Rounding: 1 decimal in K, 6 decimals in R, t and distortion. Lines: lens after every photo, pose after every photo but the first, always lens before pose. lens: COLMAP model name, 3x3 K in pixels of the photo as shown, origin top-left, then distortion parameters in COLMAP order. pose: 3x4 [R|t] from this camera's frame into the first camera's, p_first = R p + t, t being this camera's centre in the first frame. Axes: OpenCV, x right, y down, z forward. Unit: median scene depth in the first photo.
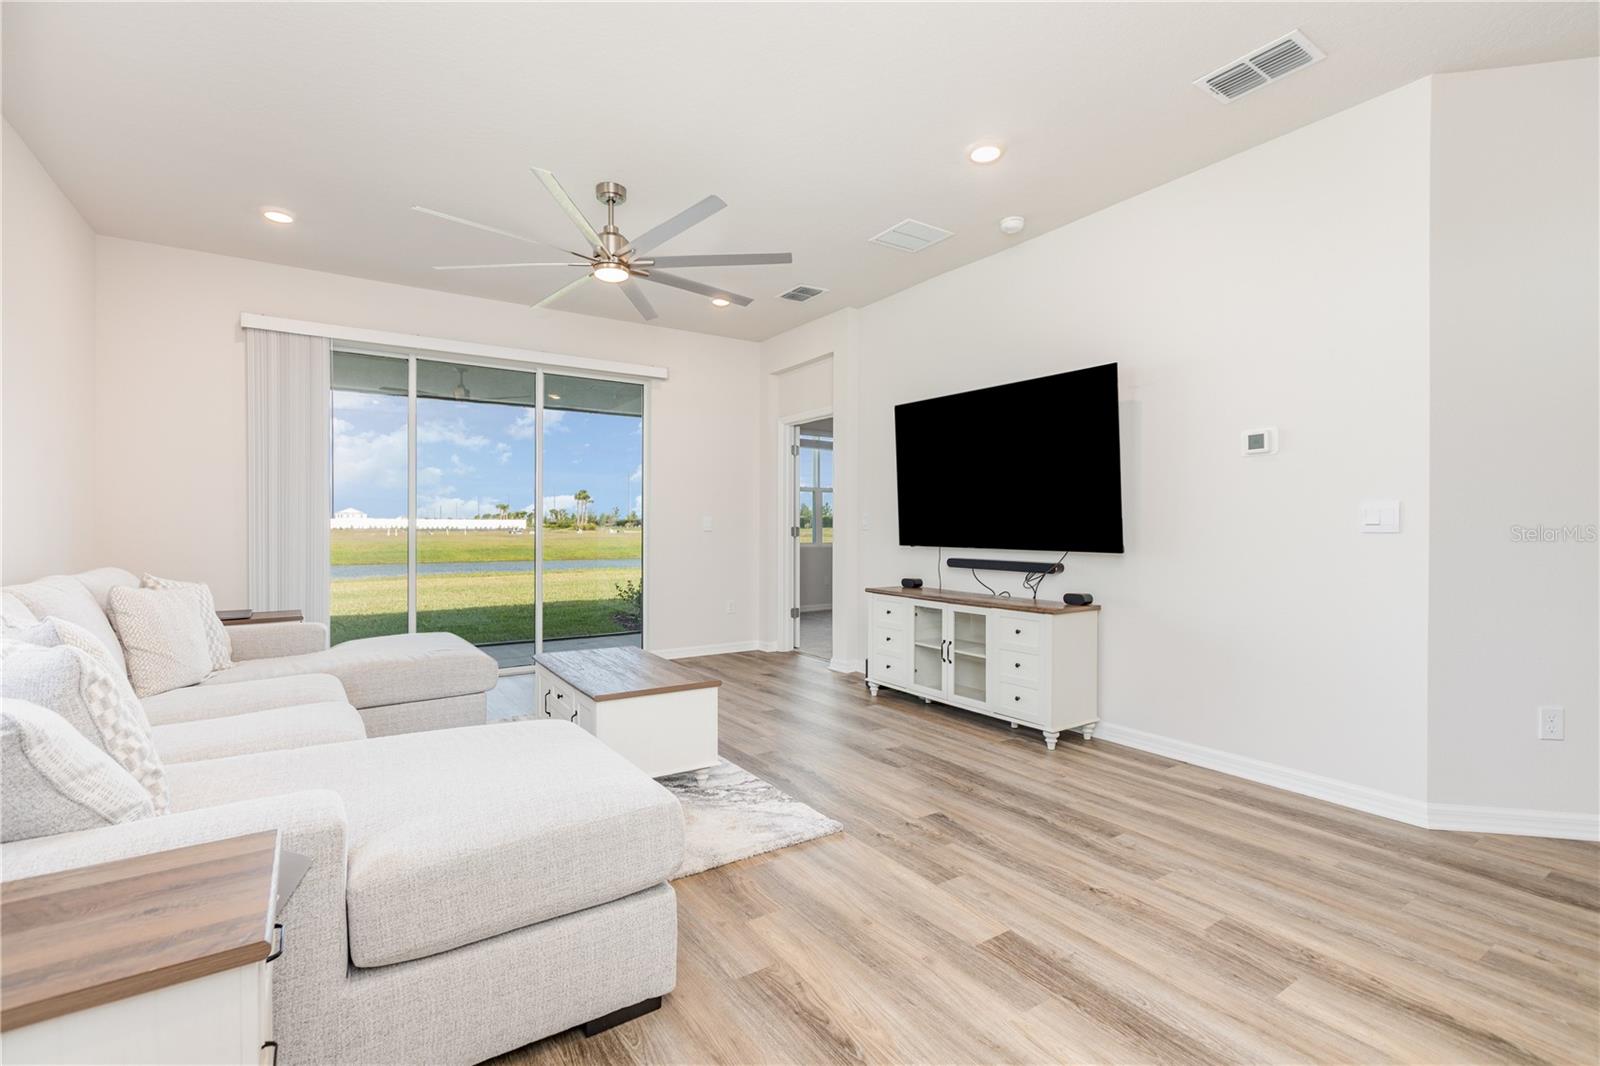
lens RADIAL K [[717.3, 0, 800.7], [0, 717.3, 538.2], [0, 0, 1]] dist [-0.003599, -0.000429]
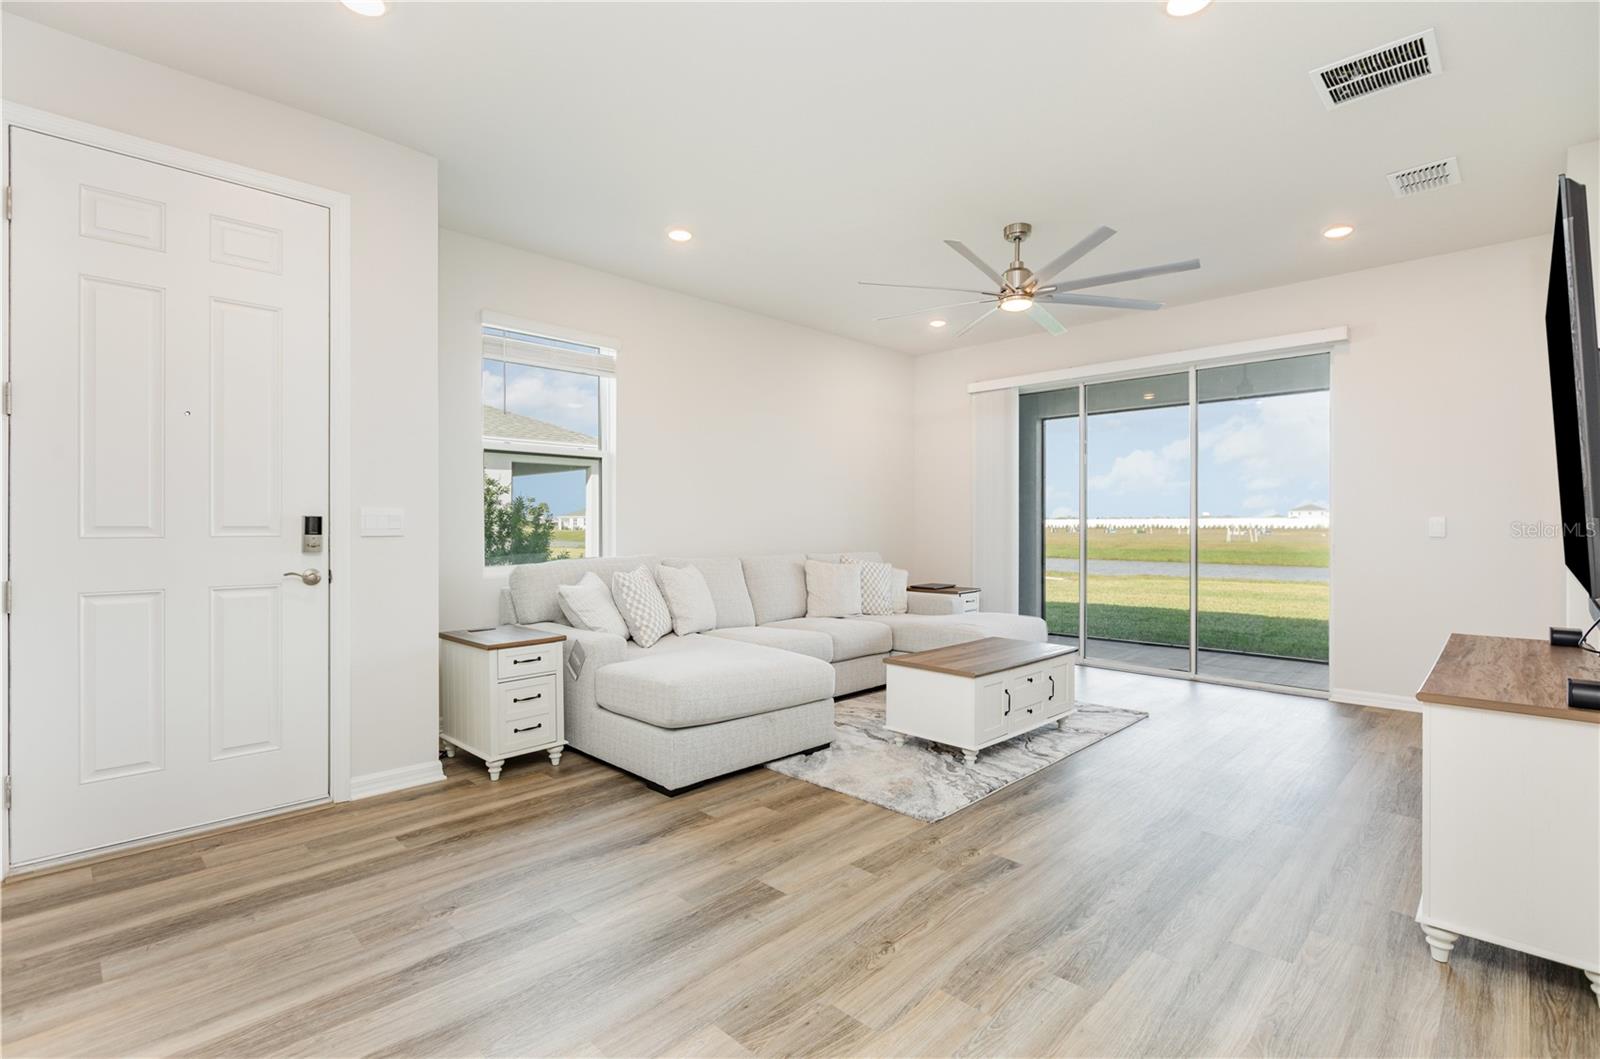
lens RADIAL K [[752.4, 0, 799.6], [0, 752.4, 523.7], [0, 0, 1]] dist [-0.002219, -0.000197]
pose [[0.197609, -0.005222, -0.980267, 1.132347], [-0.016861, 0.999820, -0.008725, -0.015760], [0.980136, 0.018253, 0.197485, 0.608445]]
